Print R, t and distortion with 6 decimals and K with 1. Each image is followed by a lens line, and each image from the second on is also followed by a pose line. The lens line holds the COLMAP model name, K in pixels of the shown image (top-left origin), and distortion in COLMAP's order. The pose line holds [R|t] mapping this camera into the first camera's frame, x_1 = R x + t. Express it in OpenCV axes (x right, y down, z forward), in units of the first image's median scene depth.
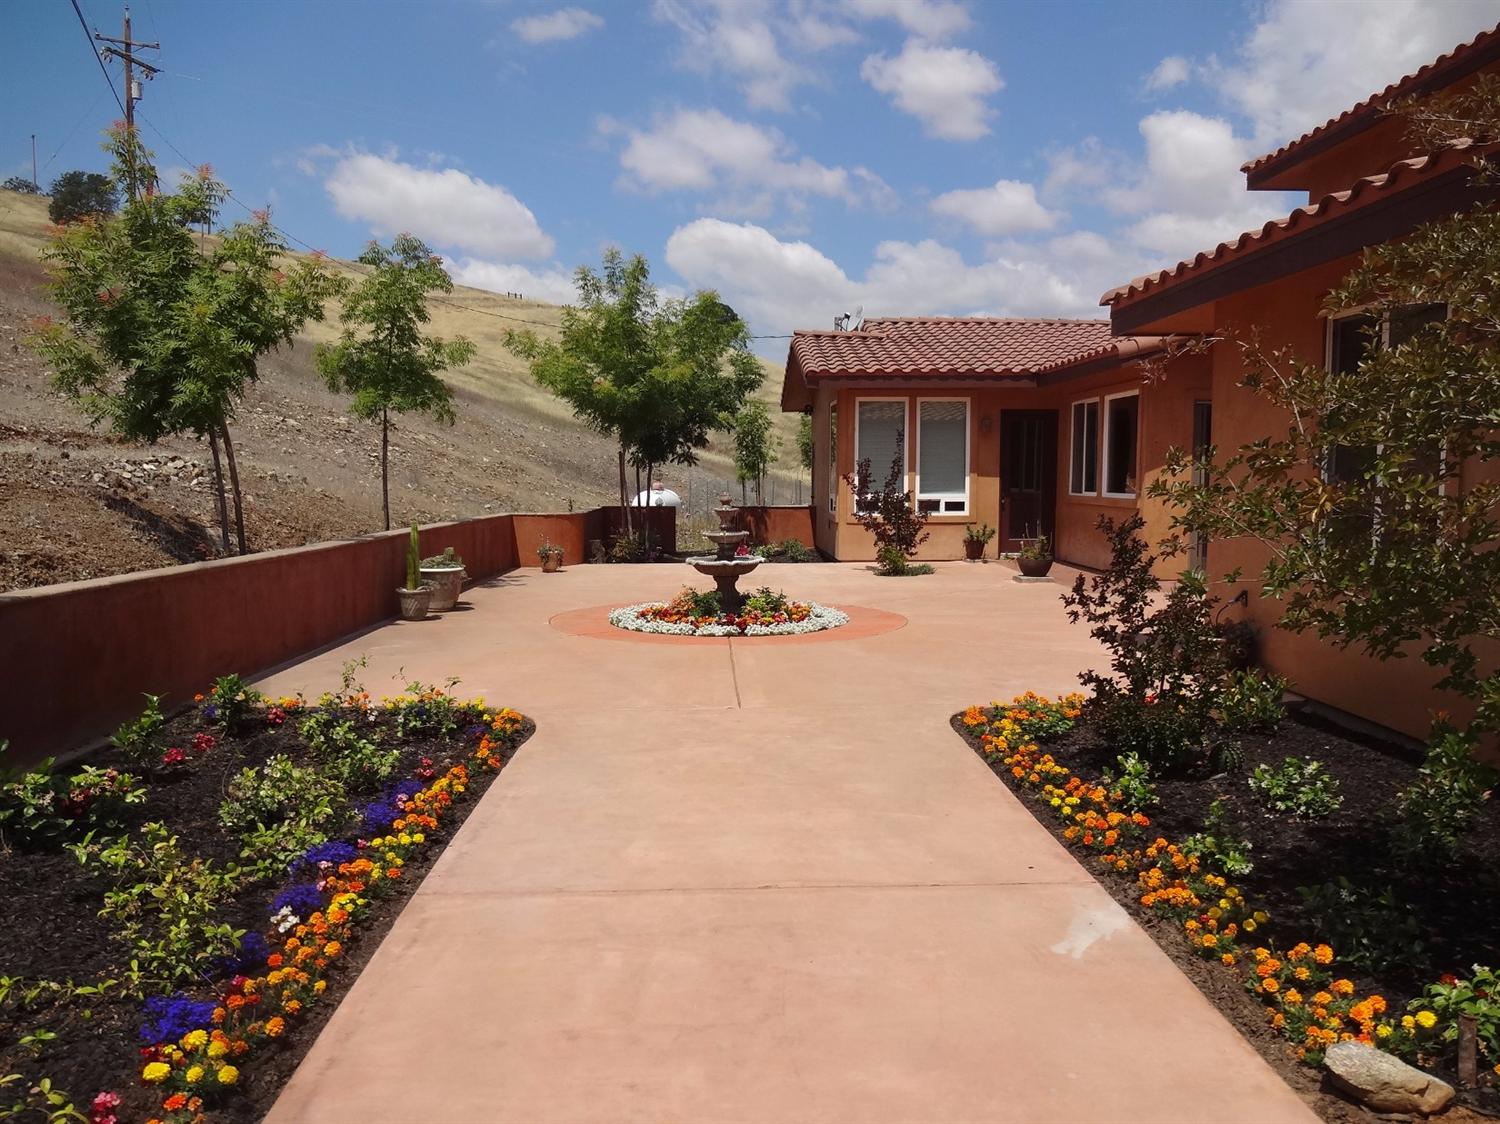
lens RADIAL K [[1111.4, 0, 754.4], [0, 1111.4, 565.0], [0, 0, 1]] dist [-0.006238, -0.004905]
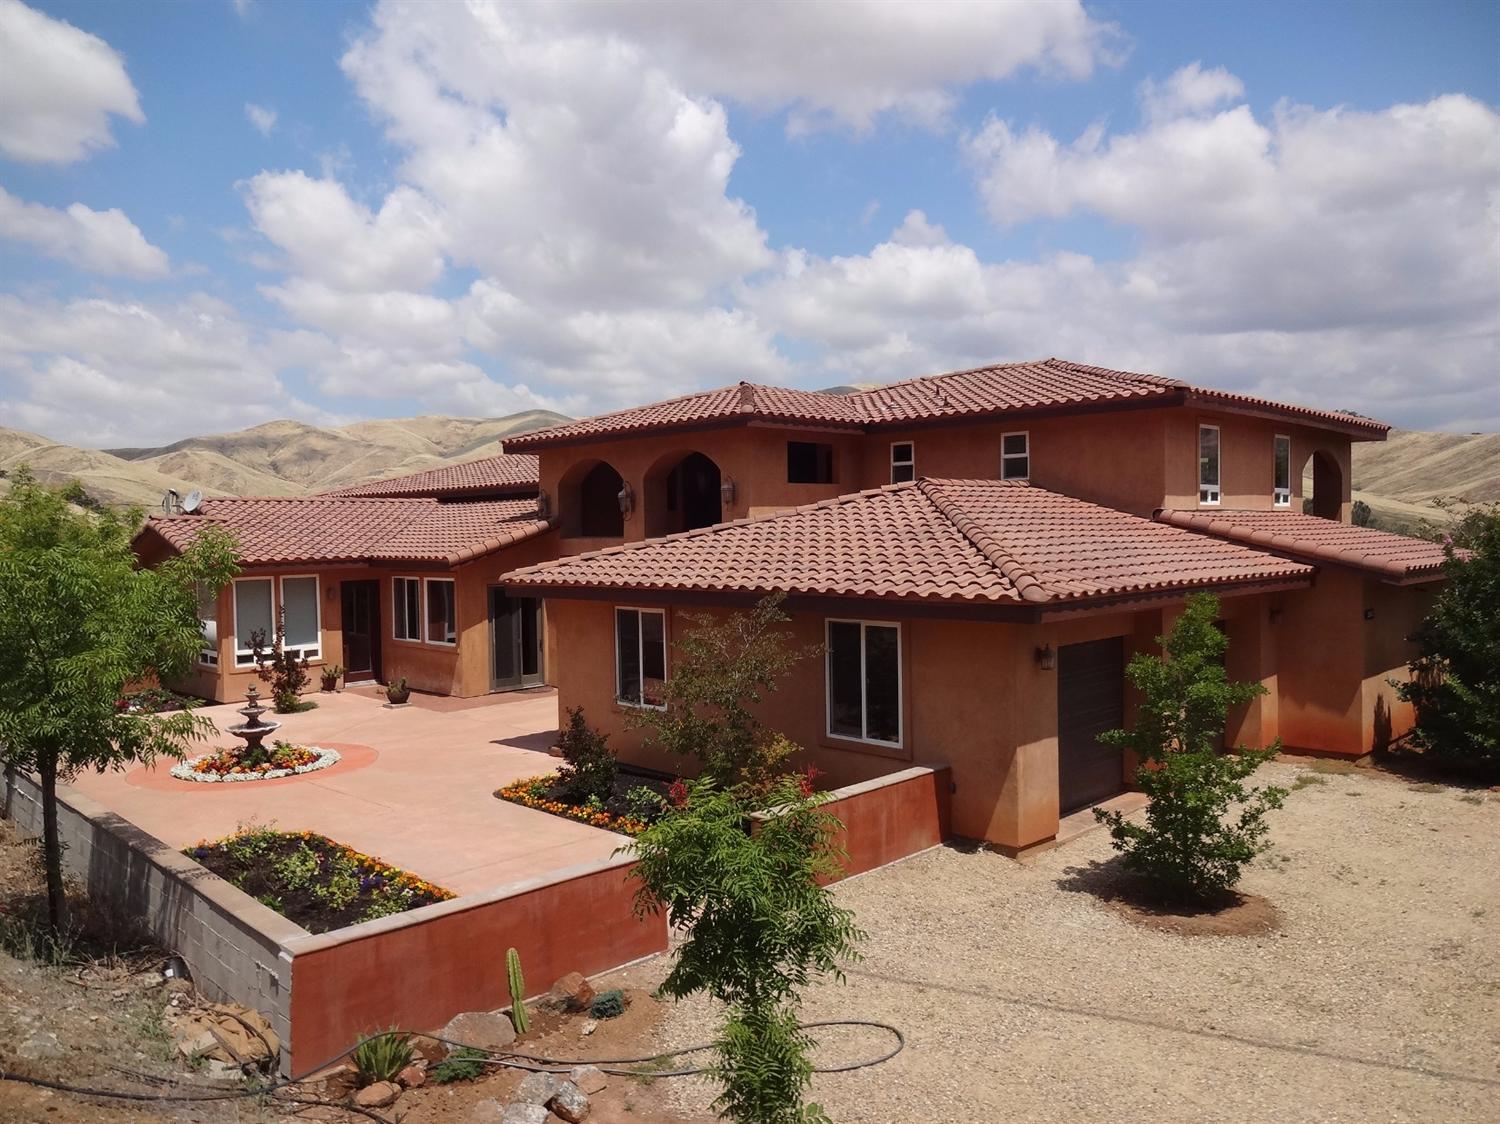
lens RADIAL K [[1111.4, 0, 754.4], [0, 1111.4, 565.0], [0, 0, 1]] dist [-0.006238, -0.004905]
pose [[0.733084, -0.036256, 0.679171, -0.375334], [0.074114, 0.996890, -0.026780, -0.091316], [-0.676088, 0.069968, 0.733491, -0.416097]]
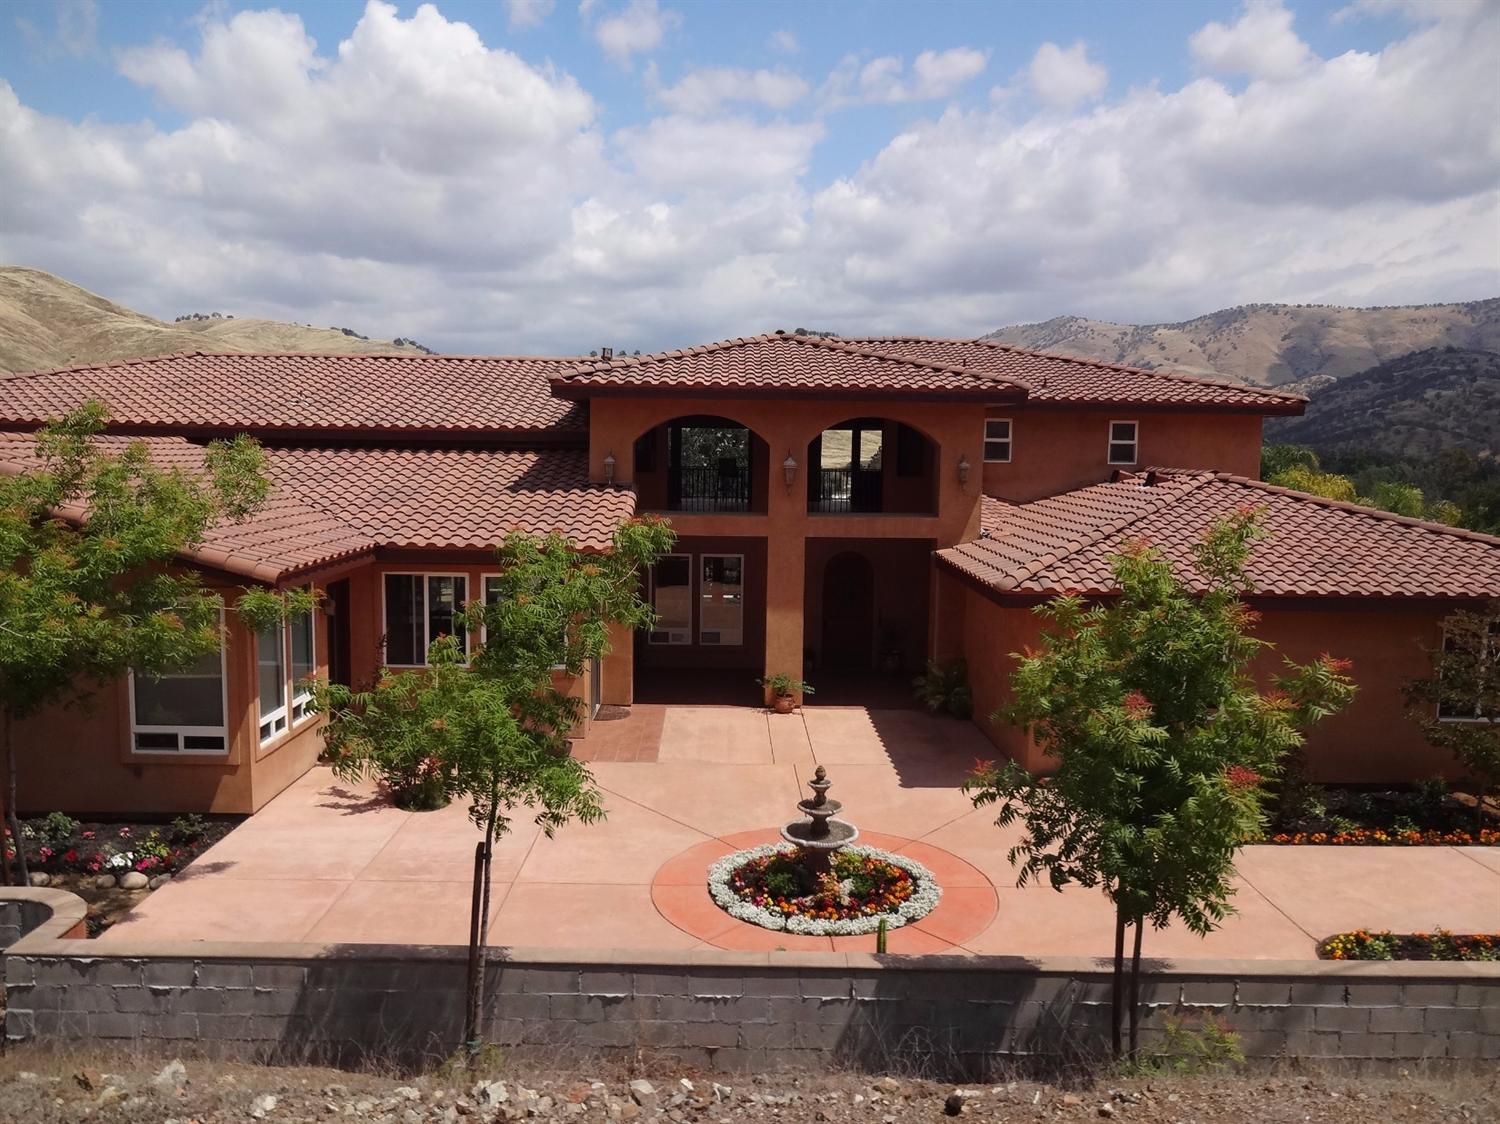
lens RADIAL K [[1111.4, 0, 754.4], [0, 1111.4, 565.0], [0, 0, 1]] dist [-0.006238, -0.004905]
pose [[0.018990, -0.107429, 0.994031, -0.693273], [0.064673, 0.992261, 0.106002, -0.245303], [-0.997726, 0.062274, 0.025791, 0.690690]]
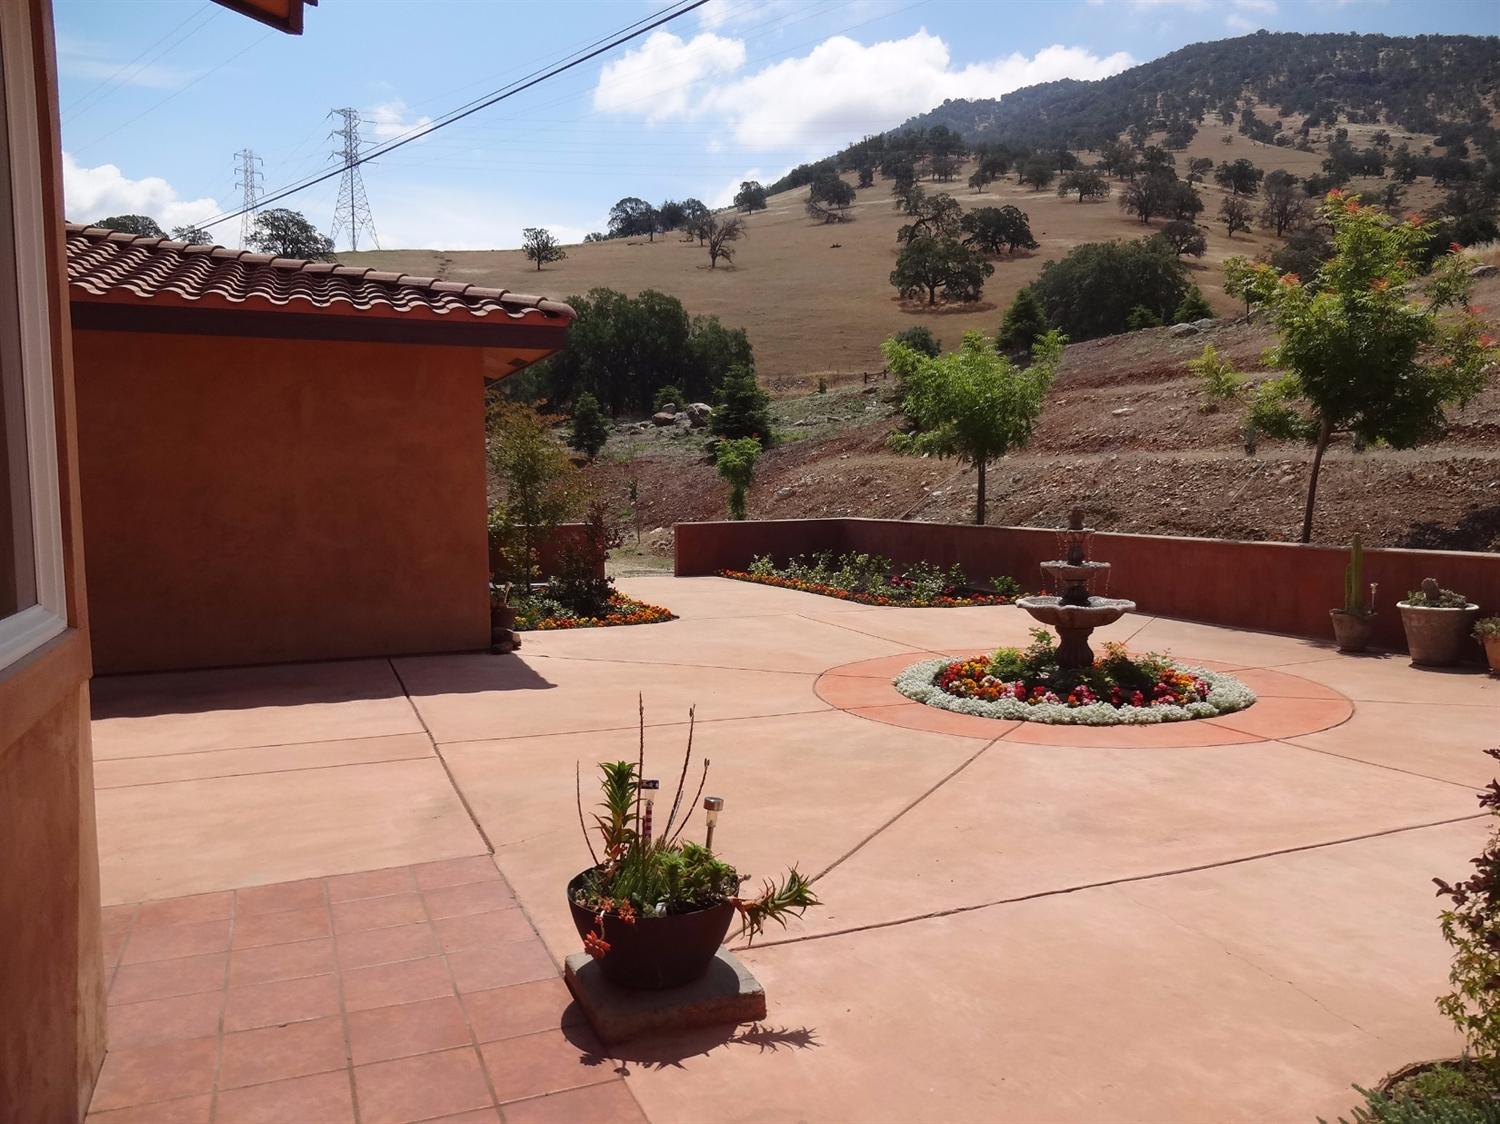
lens RADIAL K [[1111.4, 0, 754.4], [0, 1111.4, 565.0], [0, 0, 1]] dist [-0.006238, -0.004905]
pose [[-0.933255, 0.030626, -0.357908, 0.275087], [-0.021933, 0.989642, 0.141875, -0.083691], [0.358546, 0.140256, -0.922916, 1.061298]]
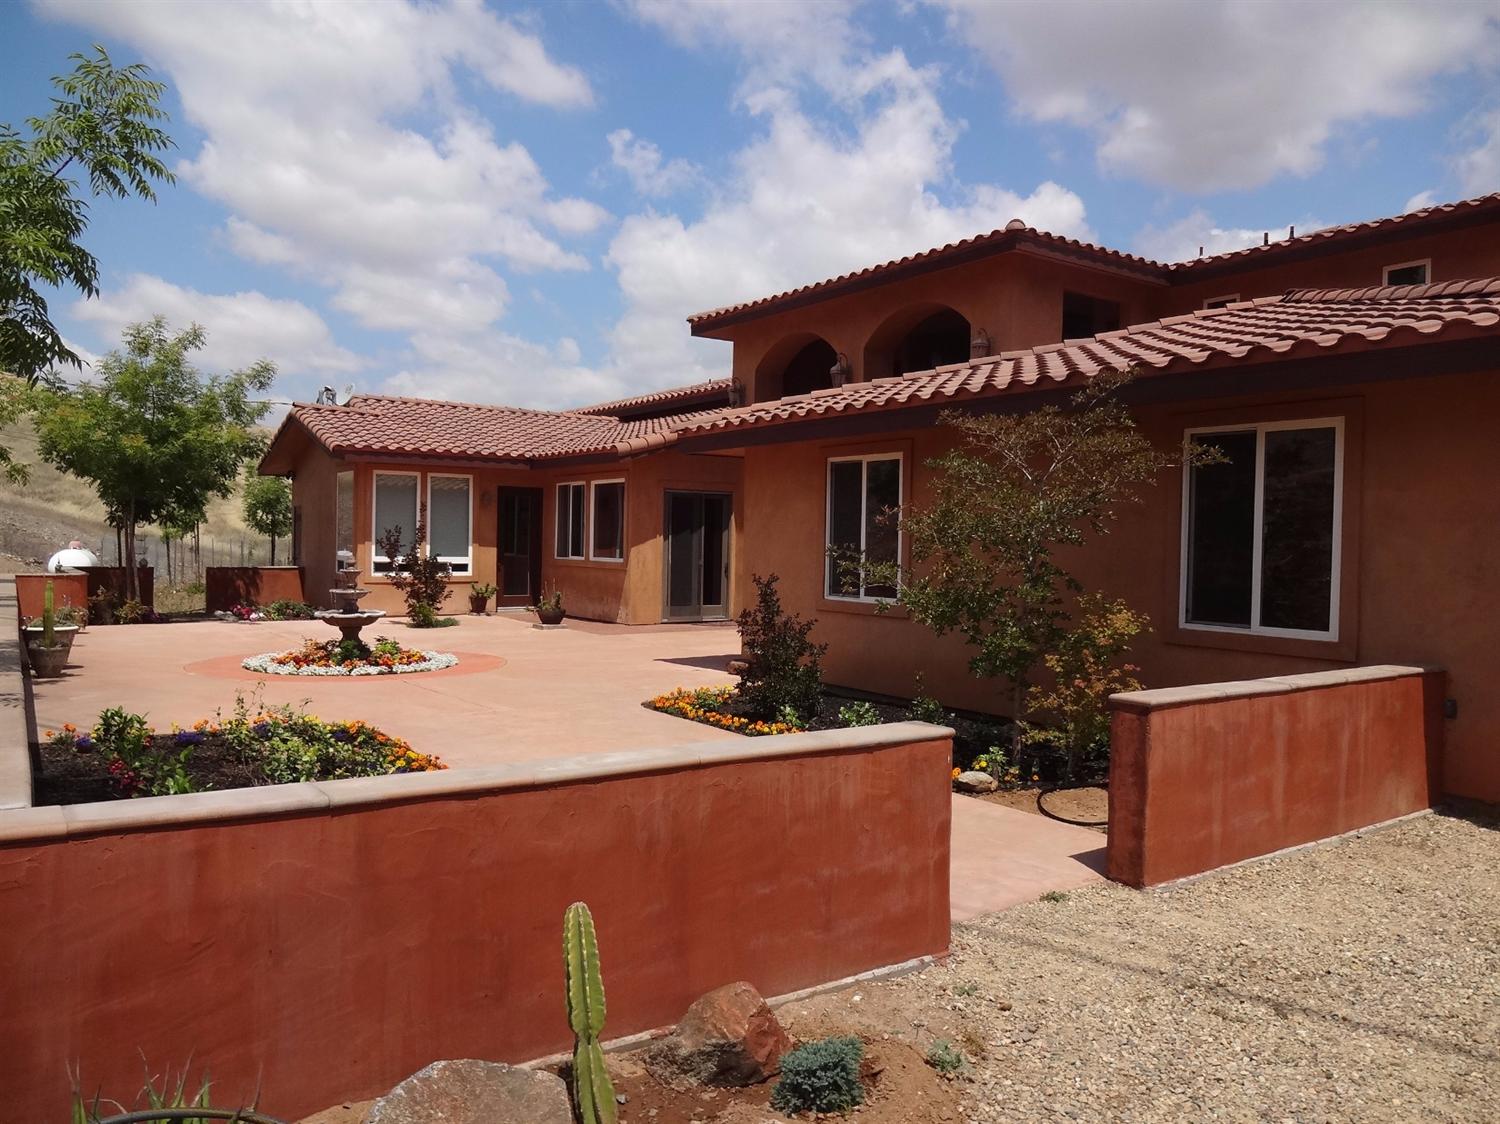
lens RADIAL K [[1111.4, 0, 754.4], [0, 1111.4, 565.0], [0, 0, 1]] dist [-0.006238, -0.004905]
pose [[0.840152, 0.003129, 0.542342, -0.207251], [0.026293, 0.998573, -0.046492, 0.007053], [-0.541713, 0.053321, 0.838870, -0.153058]]
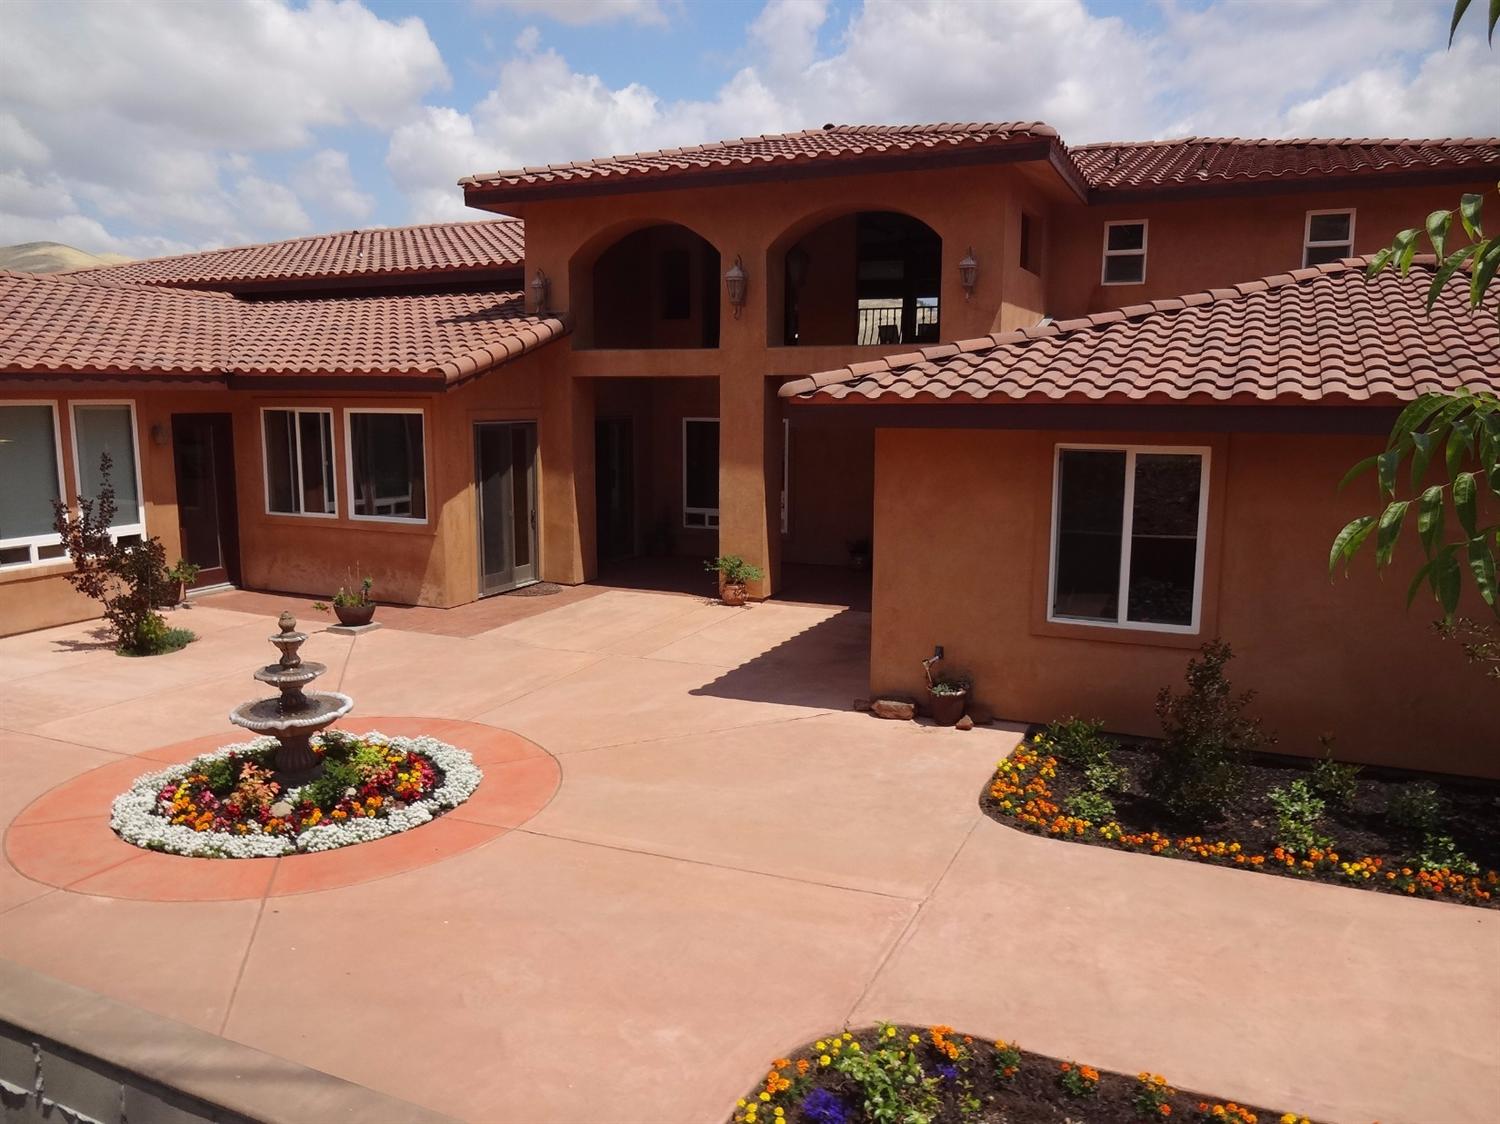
lens RADIAL K [[1111.4, 0, 754.4], [0, 1111.4, 565.0], [0, 0, 1]] dist [-0.006238, -0.004905]
pose [[0.439536, -0.136723, 0.887758, -0.342582], [0.068997, 0.990567, 0.118395, -0.105933], [-0.895571, 0.009214, 0.444823, 0.291298]]
